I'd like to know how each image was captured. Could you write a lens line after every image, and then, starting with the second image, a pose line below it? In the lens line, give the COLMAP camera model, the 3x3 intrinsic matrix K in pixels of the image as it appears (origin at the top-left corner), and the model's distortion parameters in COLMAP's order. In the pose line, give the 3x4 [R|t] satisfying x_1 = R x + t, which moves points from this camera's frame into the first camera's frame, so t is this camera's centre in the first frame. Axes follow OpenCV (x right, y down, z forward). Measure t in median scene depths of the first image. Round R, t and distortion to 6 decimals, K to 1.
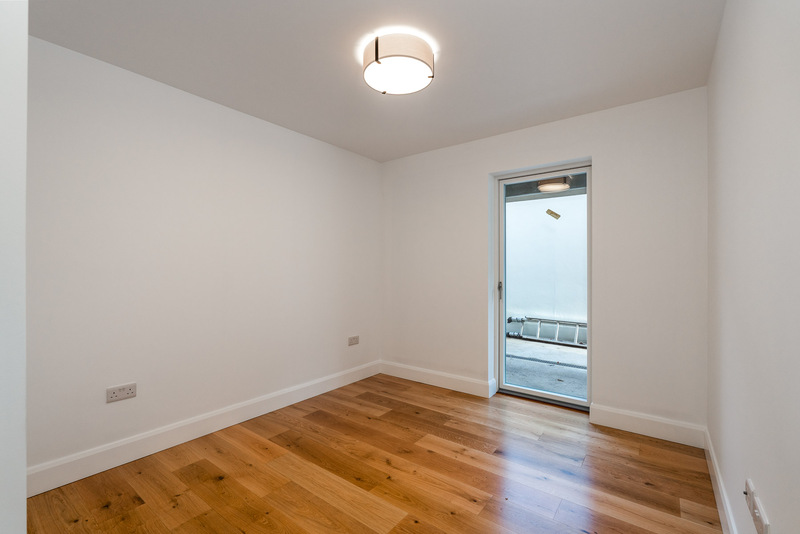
lens RADIAL K [[346.9, 0, 398.8], [0, 346.9, 268.0], [0, 0, 1]] dist [-0.002986, -0.001395]
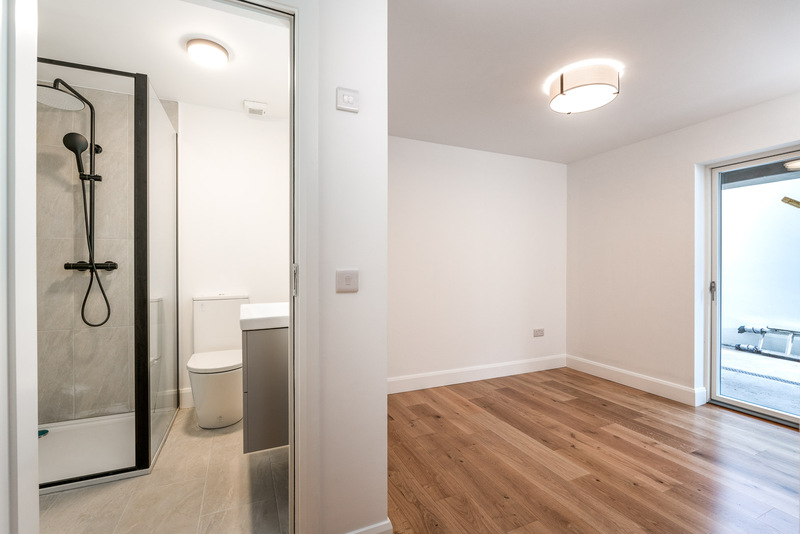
lens RADIAL K [[346.9, 0, 395.1], [0, 346.9, 267.9], [0, 0, 1]] dist [-0.002986, -0.001395]
pose [[0.870590, 0.001773, -0.492007, 0.018678], [0.001427, 0.999980, 0.006128, -0.003511], [0.492008, -0.006037, 0.870570, -0.251579]]
